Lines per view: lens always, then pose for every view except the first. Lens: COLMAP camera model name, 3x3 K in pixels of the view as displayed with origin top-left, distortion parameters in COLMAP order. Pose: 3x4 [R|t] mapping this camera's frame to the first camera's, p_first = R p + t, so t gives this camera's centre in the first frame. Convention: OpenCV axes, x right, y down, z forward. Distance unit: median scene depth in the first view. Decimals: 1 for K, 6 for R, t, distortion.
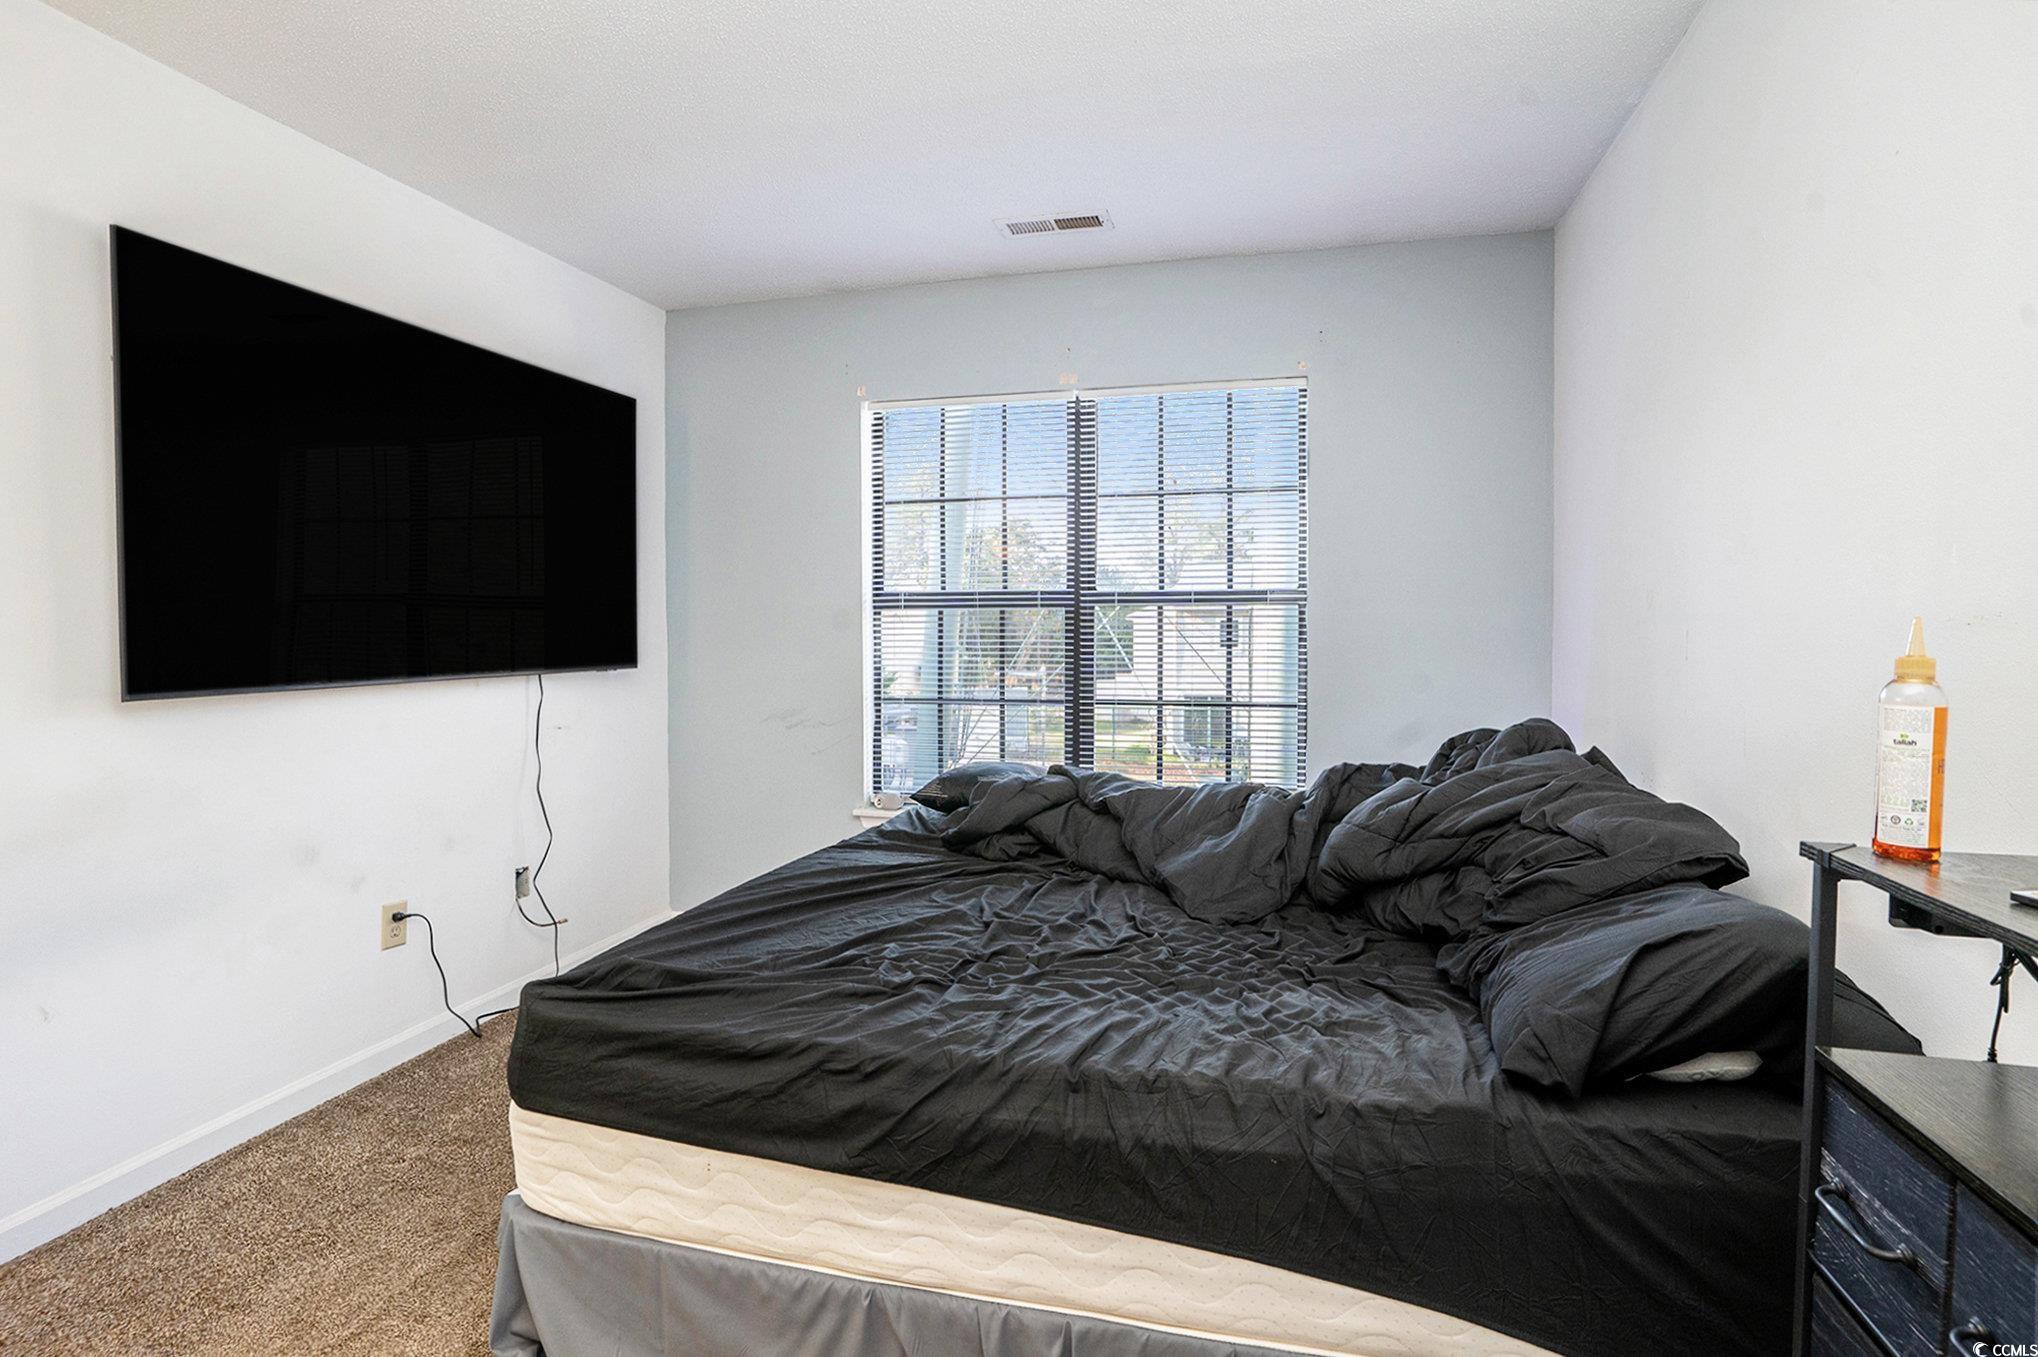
lens RADIAL K [[1008.0, 0, 1019.0], [0, 1008.0, 678.5], [0, 0, 1]] dist [-0.050788, 0.025849]
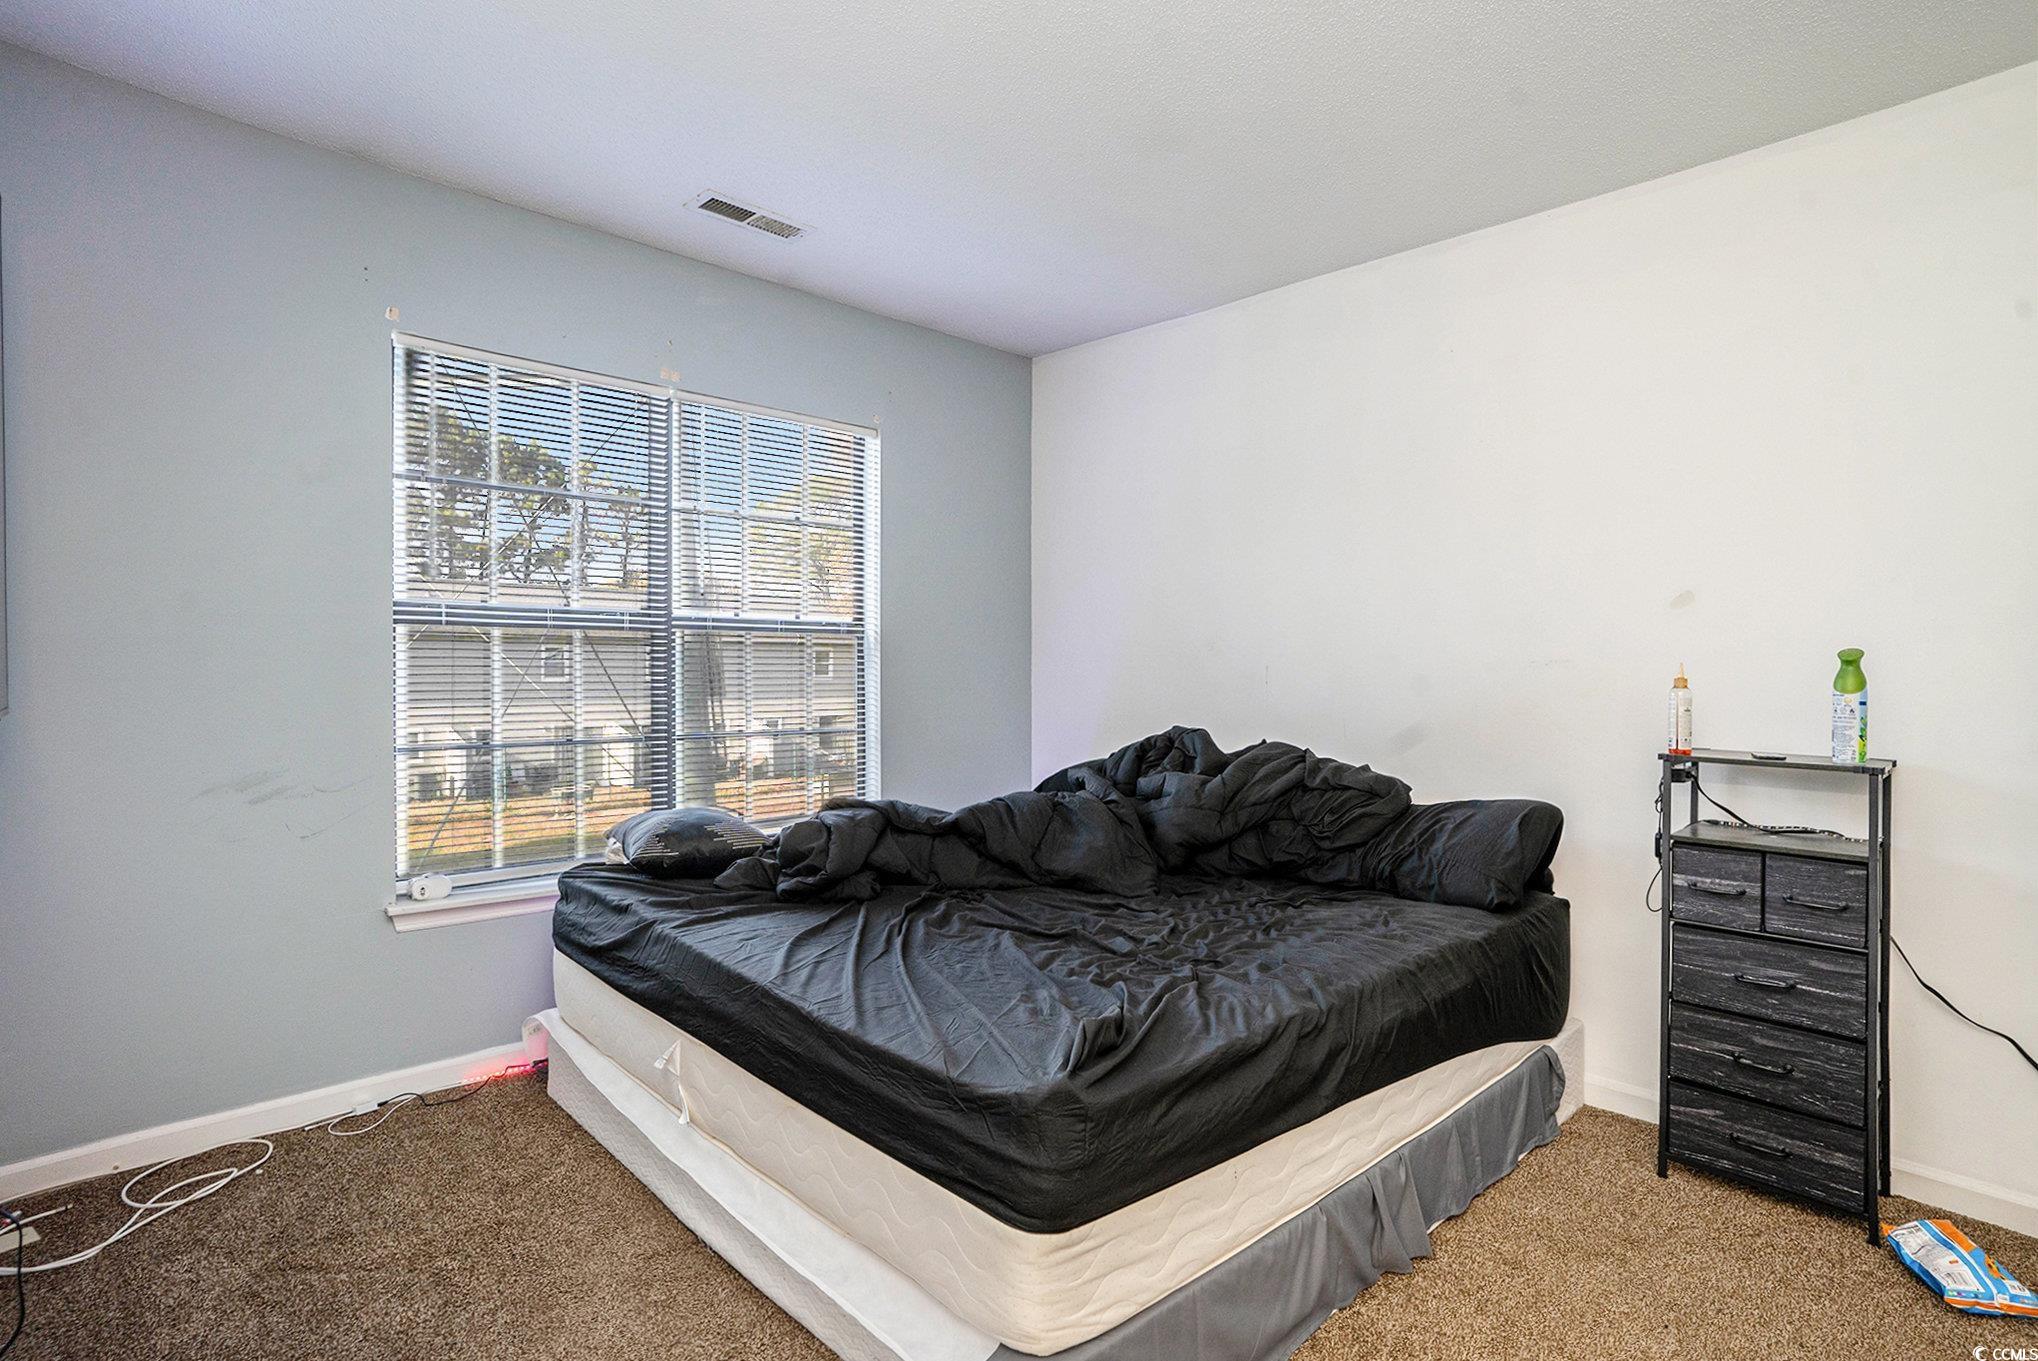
lens RADIAL K [[1038.3, 0, 1023.8], [0, 1038.3, 694.5], [0, 0, 1]] dist [-0.022673, 0.000052]
pose [[0.523546, -0.014829, 0.851868, -1.123331], [0.025872, 0.999664, 0.001501, -0.016242], [-0.851604, 0.021253, 0.523754, 0.510822]]
